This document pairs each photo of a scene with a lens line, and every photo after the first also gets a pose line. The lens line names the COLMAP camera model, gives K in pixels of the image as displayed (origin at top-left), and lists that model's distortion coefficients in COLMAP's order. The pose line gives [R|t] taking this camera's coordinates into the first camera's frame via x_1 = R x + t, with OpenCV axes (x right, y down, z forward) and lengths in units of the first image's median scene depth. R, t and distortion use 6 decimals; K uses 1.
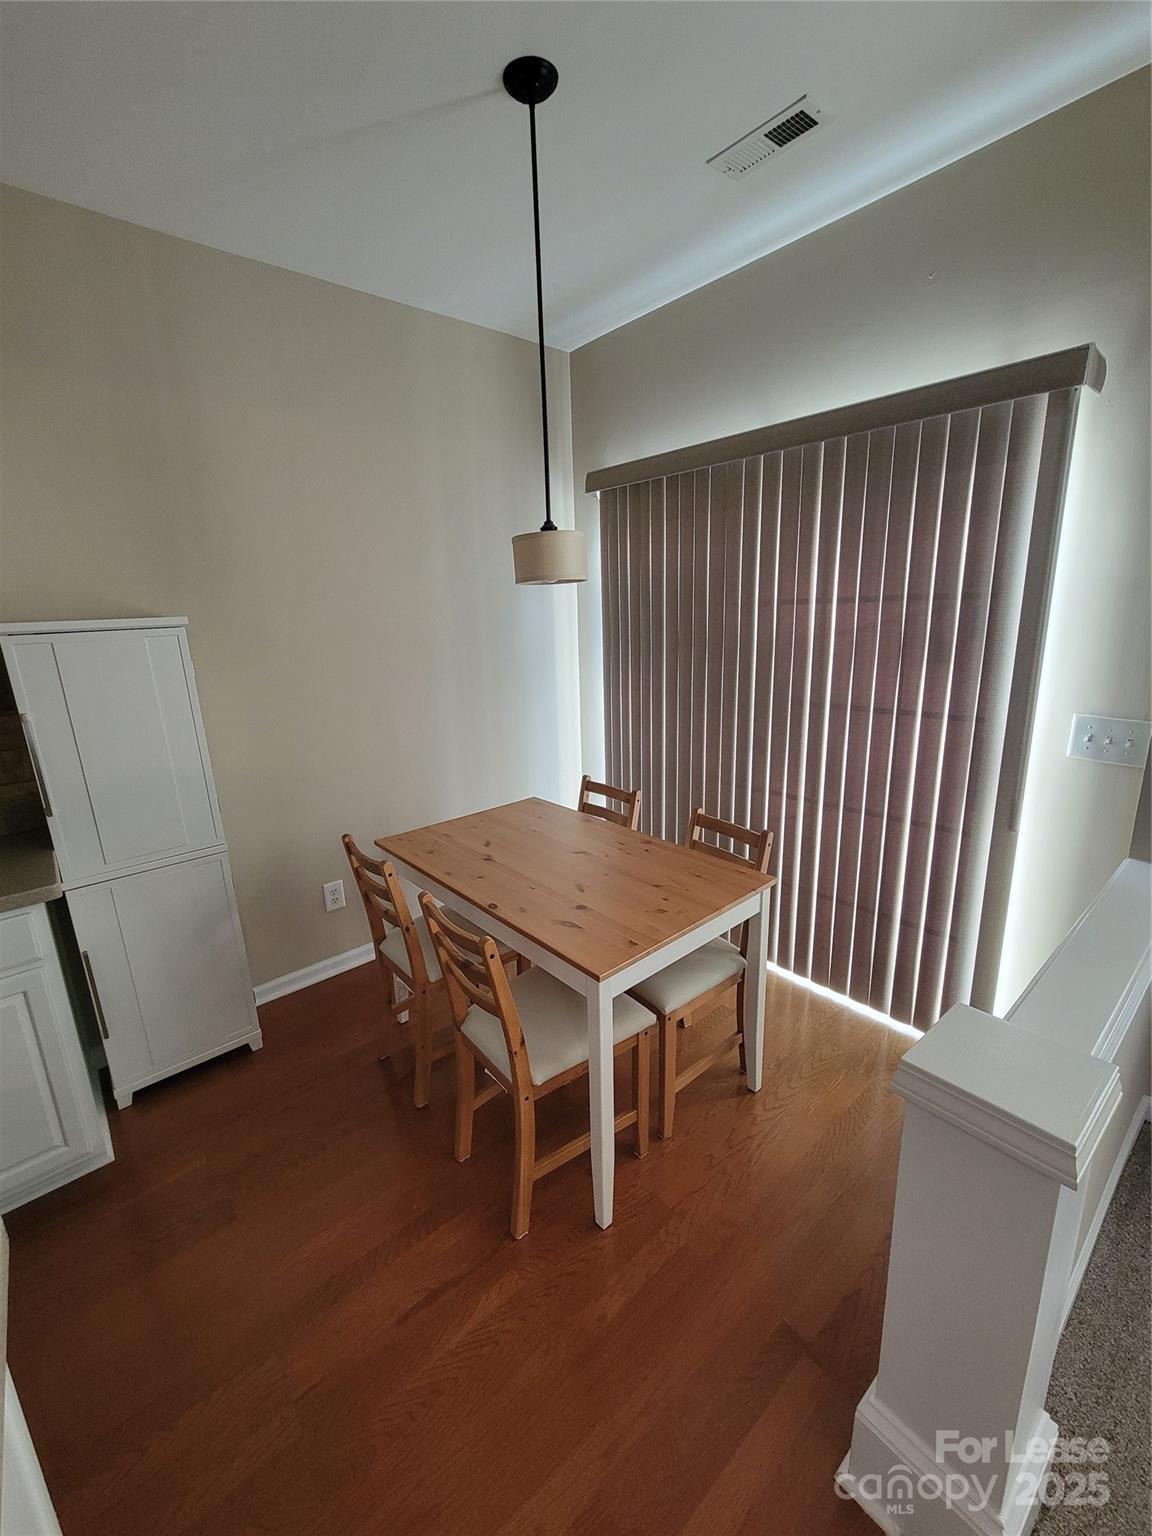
lens RADIAL K [[624.6, 0, 573.0], [0, 624.6, 764.7], [0, 0, 1]] dist [-0.000405, -0.000161]
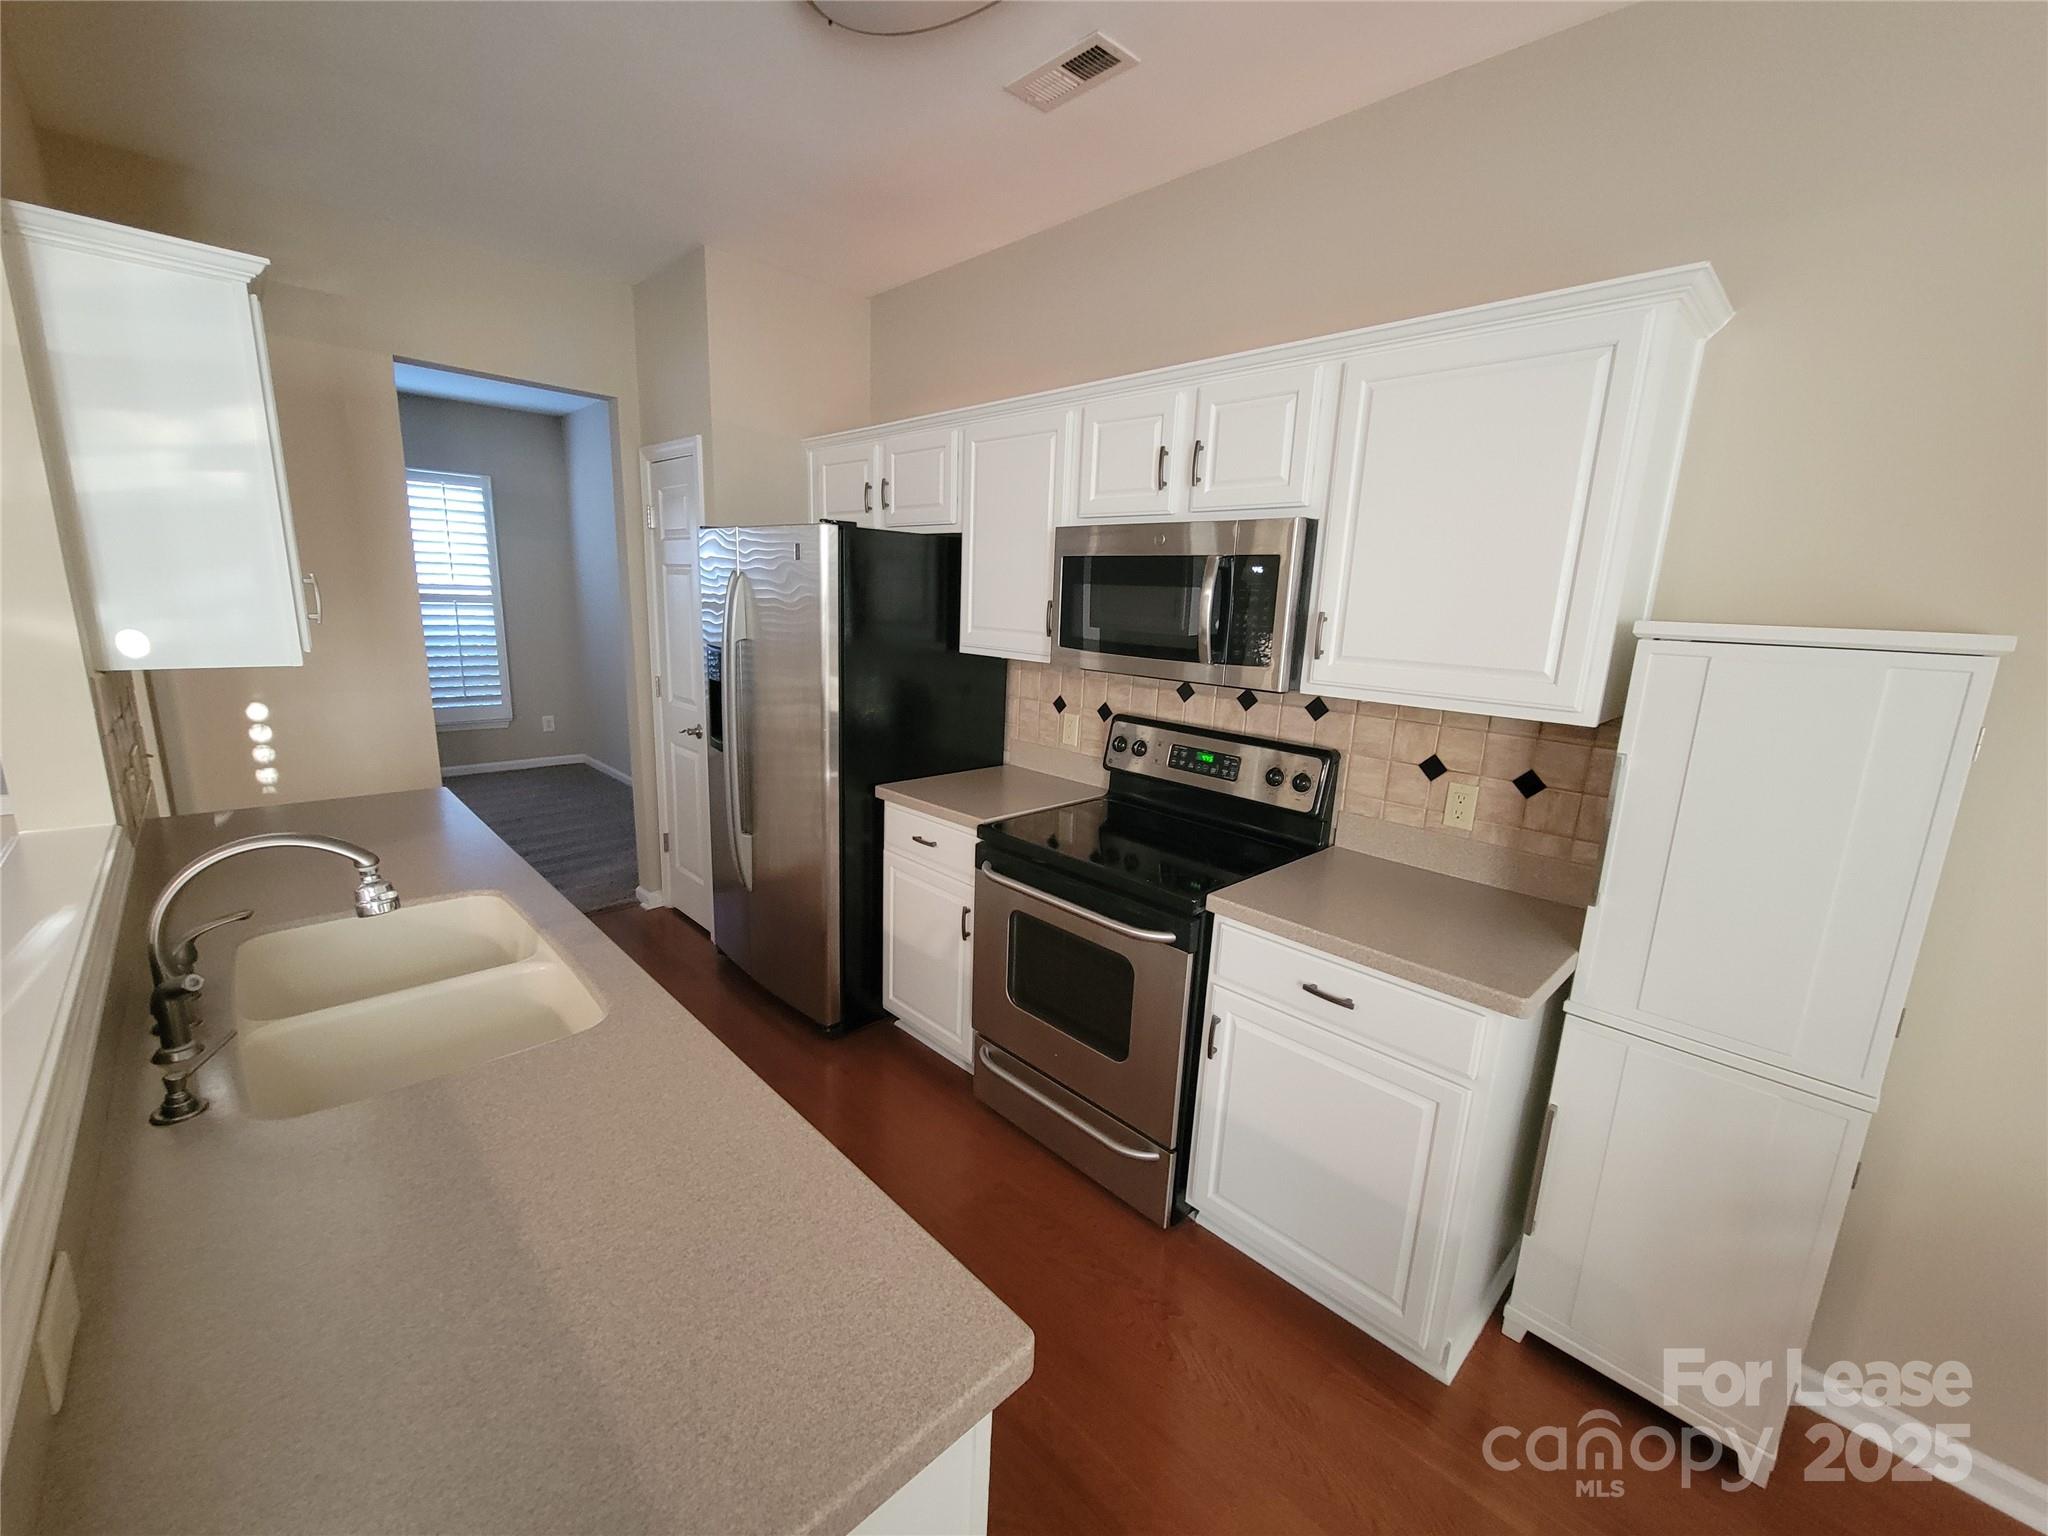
lens RADIAL K [[832.8, 0, 1016.8], [0, 832.8, 774.8], [0, 0, 1]] dist [-0.000405, -0.000161]
pose [[0.040556, 0.248233, -0.967851, -0.023822], [-0.286007, 0.931001, 0.226798, -0.065423], [0.957369, 0.267614, 0.108754, 0.234873]]
